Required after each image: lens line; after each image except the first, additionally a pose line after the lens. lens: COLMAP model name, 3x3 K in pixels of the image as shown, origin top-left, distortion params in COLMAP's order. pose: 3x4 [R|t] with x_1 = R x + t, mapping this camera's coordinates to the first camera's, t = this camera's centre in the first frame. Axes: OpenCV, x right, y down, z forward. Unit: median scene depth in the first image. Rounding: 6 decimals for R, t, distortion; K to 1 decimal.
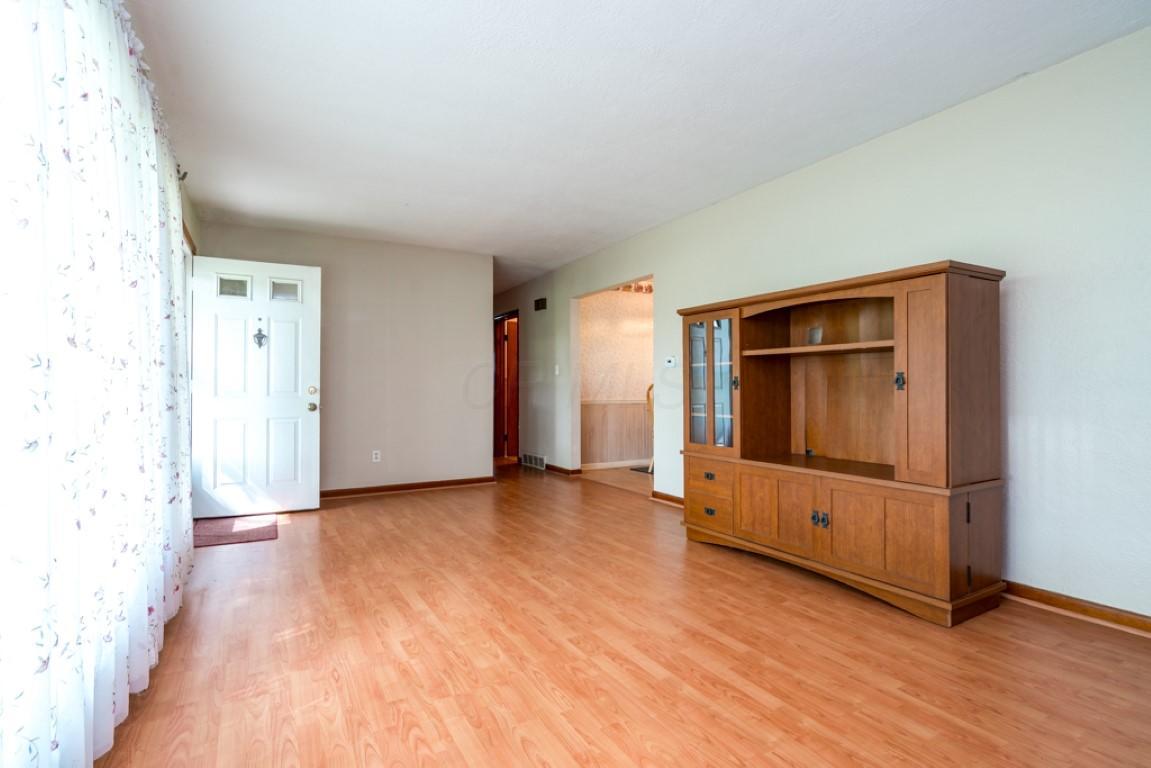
lens RADIAL K [[551.7, 0, 568.3], [0, 551.7, 384.1], [0, 0, 1]] dist [0.002012, 0.002771]
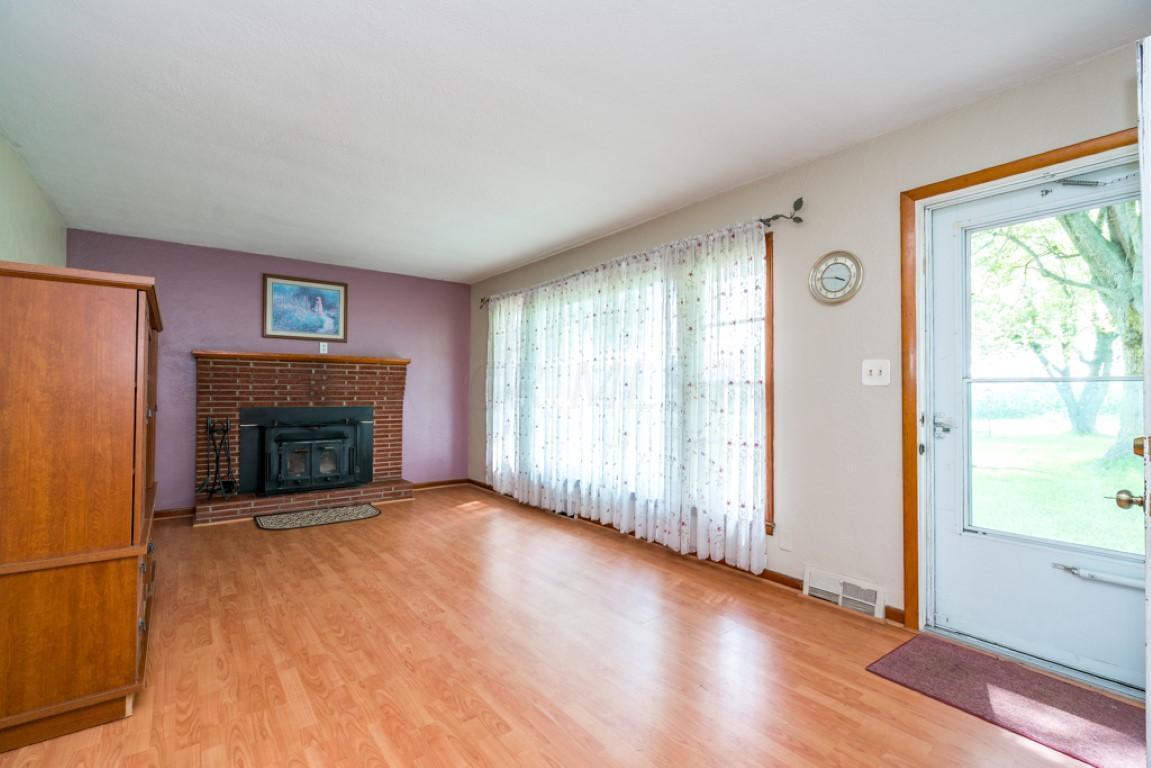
lens RADIAL K [[512.6, 0, 567.6], [0, 512.6, 383.4], [0, 0, 1]] dist [-0.005869, -0.000238]
pose [[-0.991363, 0.001561, -0.131138, -0.199439], [0.004662, 0.999717, -0.023343, -0.032764], [0.131064, -0.023753, -0.991089, 2.348266]]
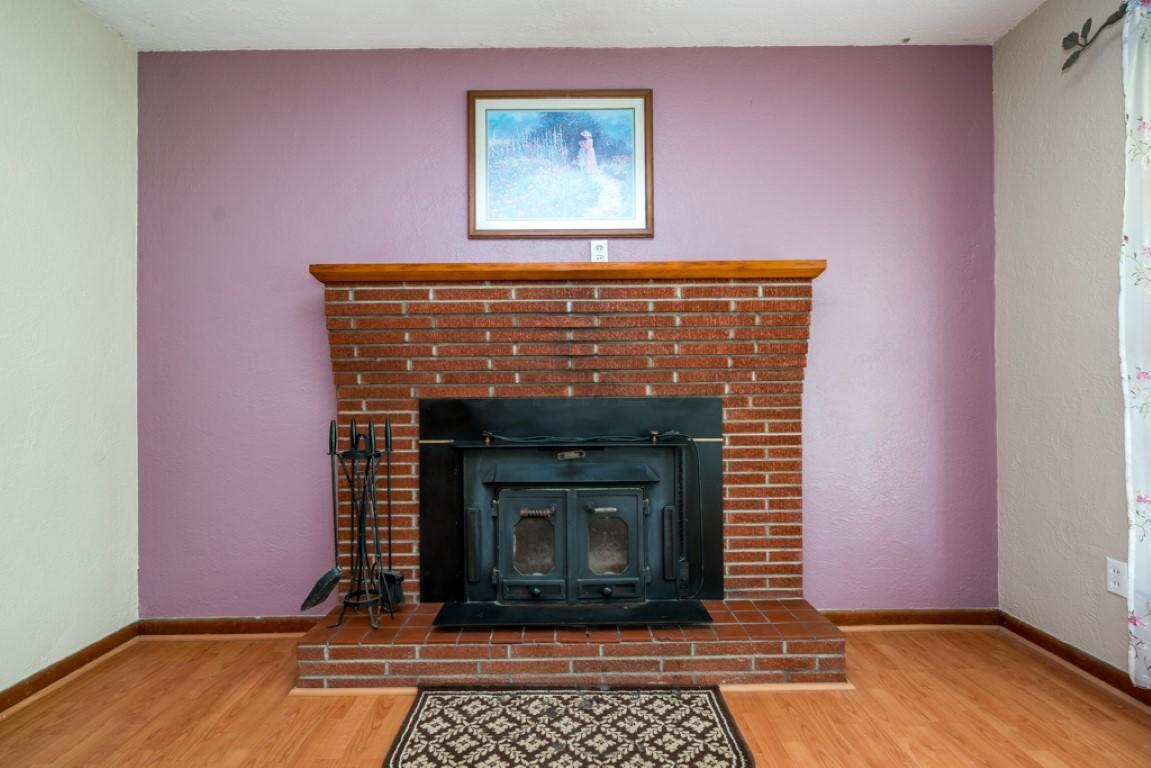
lens RADIAL K [[551.7, 0, 569.2], [0, 551.7, 389.8], [0, 0, 1]] dist [0.002012, 0.002771]
pose [[-0.872193, 0.019535, 0.488772, 0.131561], [0.012781, 0.999771, -0.017152, 0.010546], [-0.488996, -0.008713, -0.872243, 0.900548]]
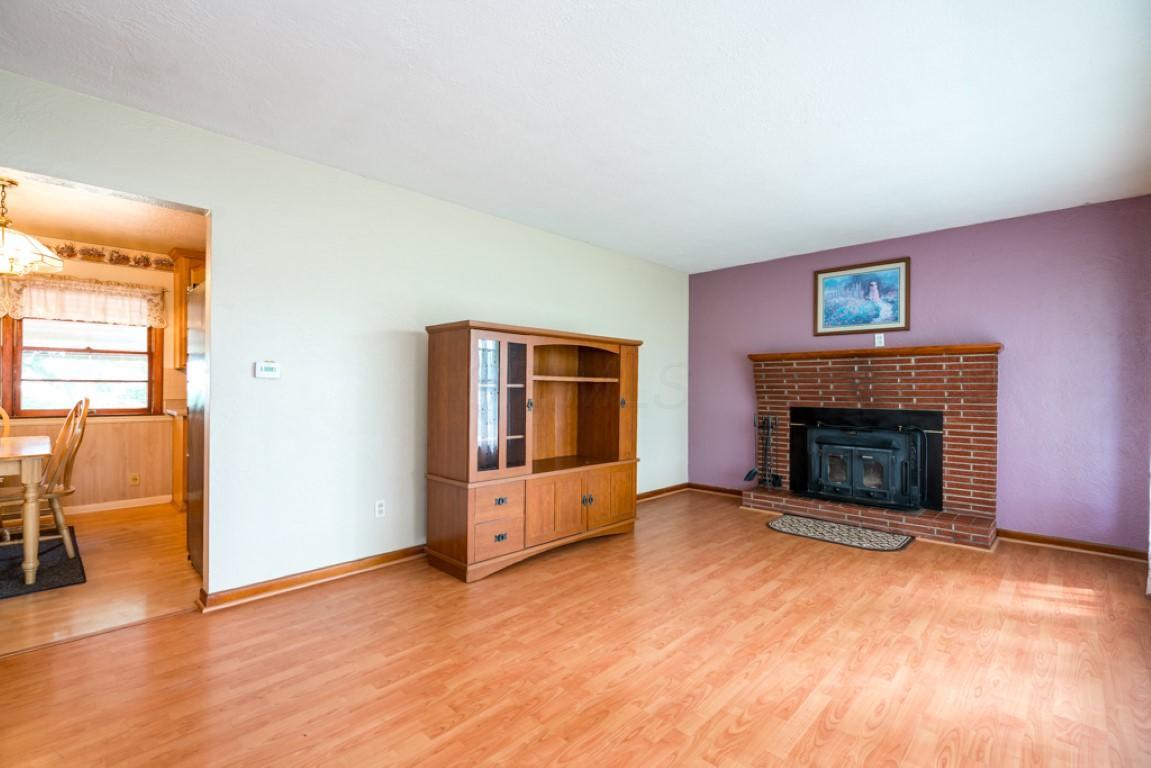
lens RADIAL K [[512.6, 0, 568.8], [0, 512.6, 384.7], [0, 0, 1]] dist [-0.005869, -0.000238]
pose [[-0.274089, 0.014524, 0.961595, -0.931680], [-0.010616, 0.999779, -0.018127, -0.032373], [-0.961646, -0.015176, -0.273874, 1.639345]]
